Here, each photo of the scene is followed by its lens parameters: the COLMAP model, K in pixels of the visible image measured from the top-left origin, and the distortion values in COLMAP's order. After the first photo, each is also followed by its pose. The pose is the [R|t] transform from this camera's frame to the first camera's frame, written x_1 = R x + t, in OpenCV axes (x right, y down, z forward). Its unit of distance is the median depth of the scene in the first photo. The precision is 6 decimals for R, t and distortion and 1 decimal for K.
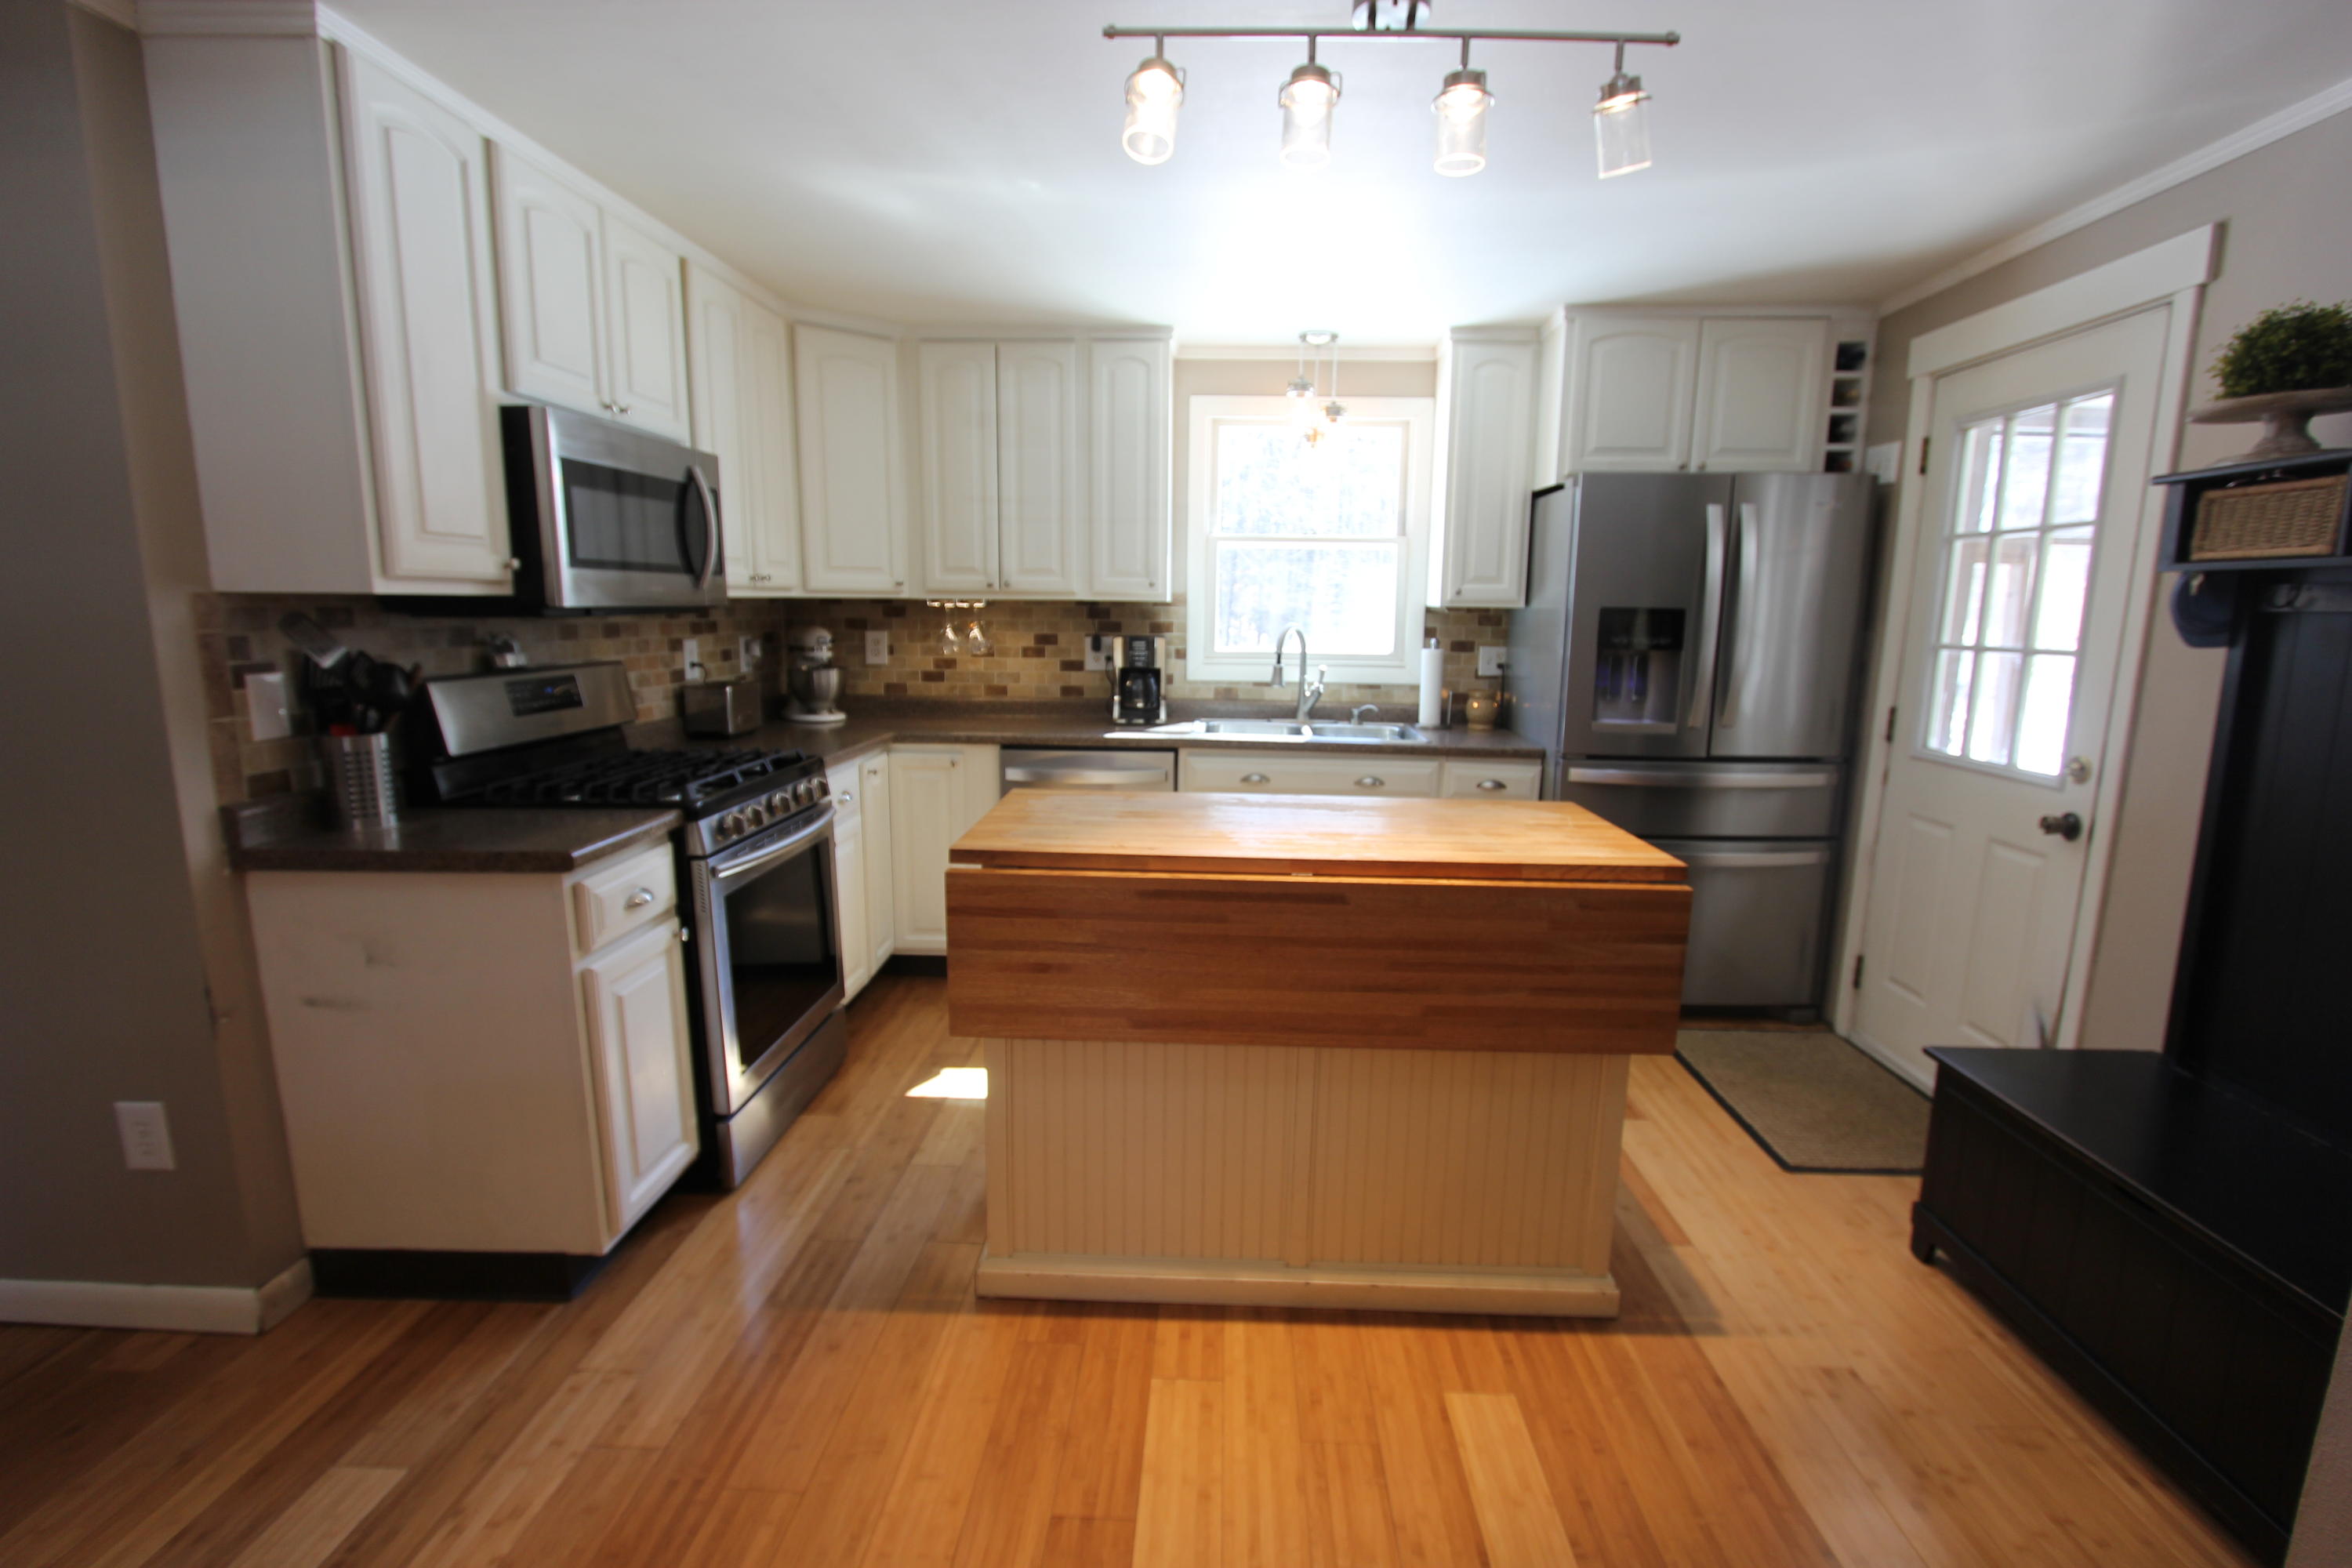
lens RADIAL K [[1097.2, 0, 1188.1], [0, 1097.2, 791.7], [0, 0, 1]] dist [-0.001285, -0.000094]
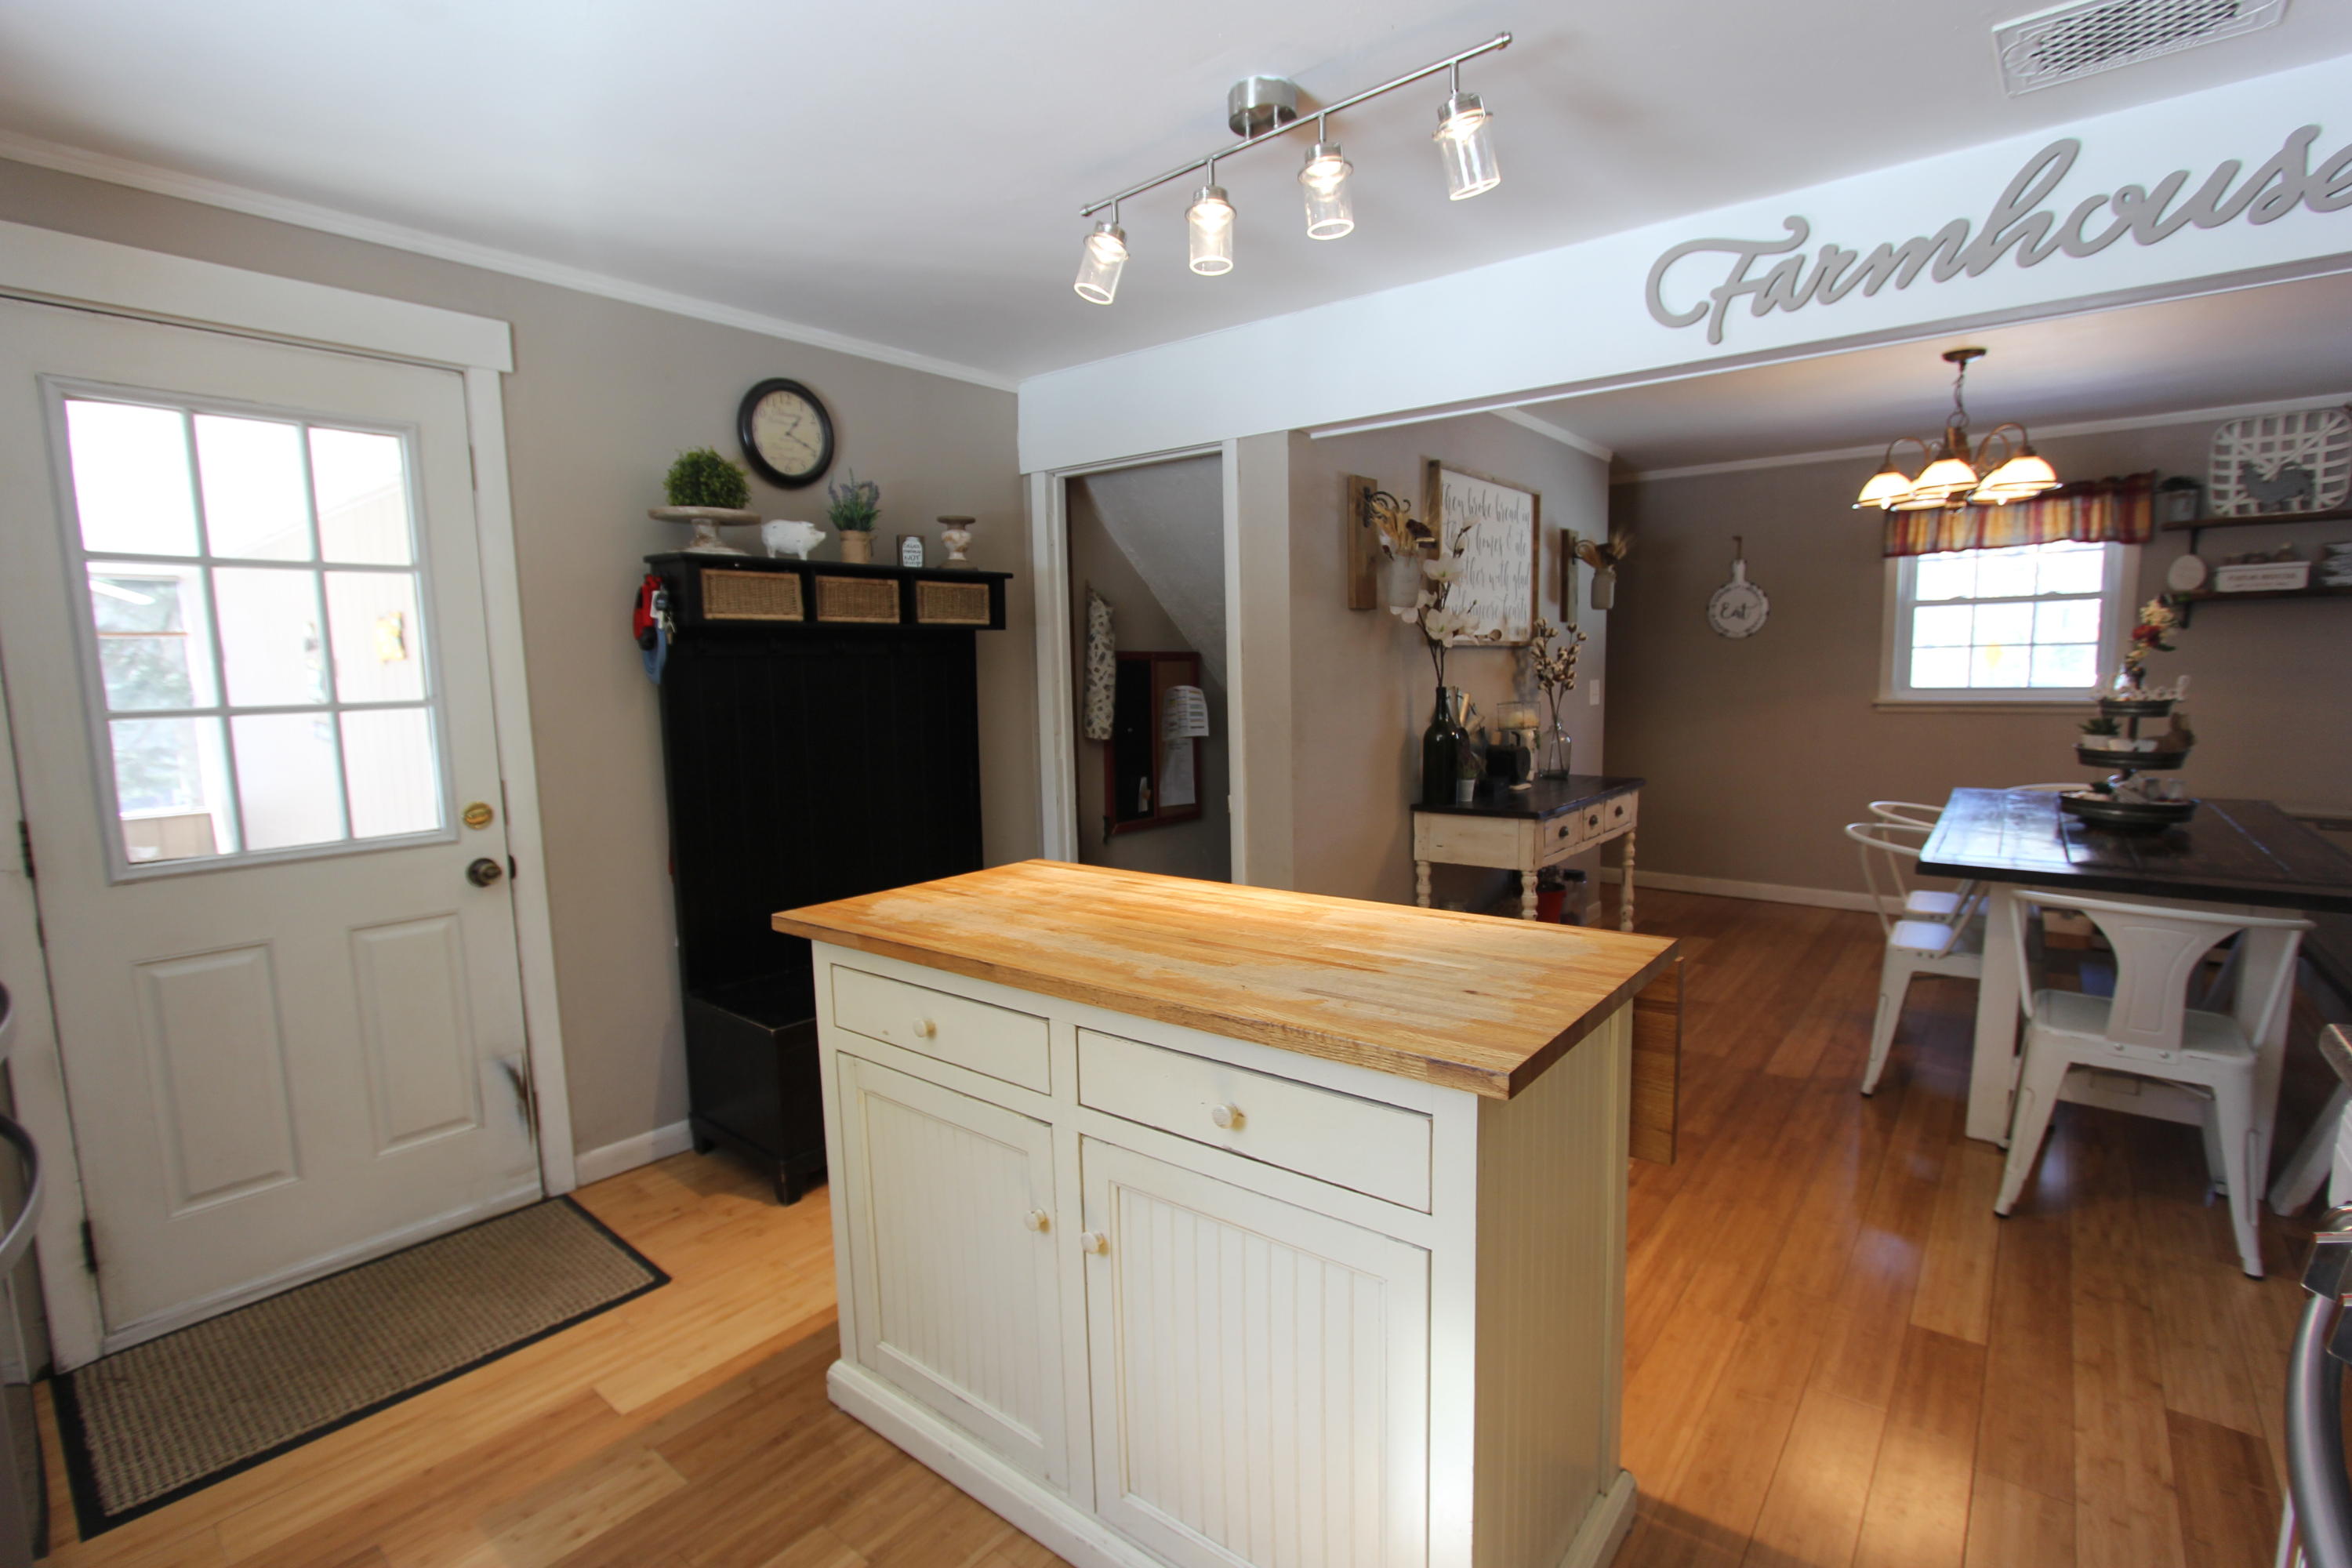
lens RADIAL K [[1097.2, 0, 1188.1], [0, 1097.2, 791.7], [0, 0, 1]] dist [-0.001285, -0.000094]
pose [[-0.803996, -0.066480, 0.590907, -0.304258], [0.108400, 0.960693, 0.255574, -0.225876], [-0.584671, 0.269535, -0.765187, 1.371706]]
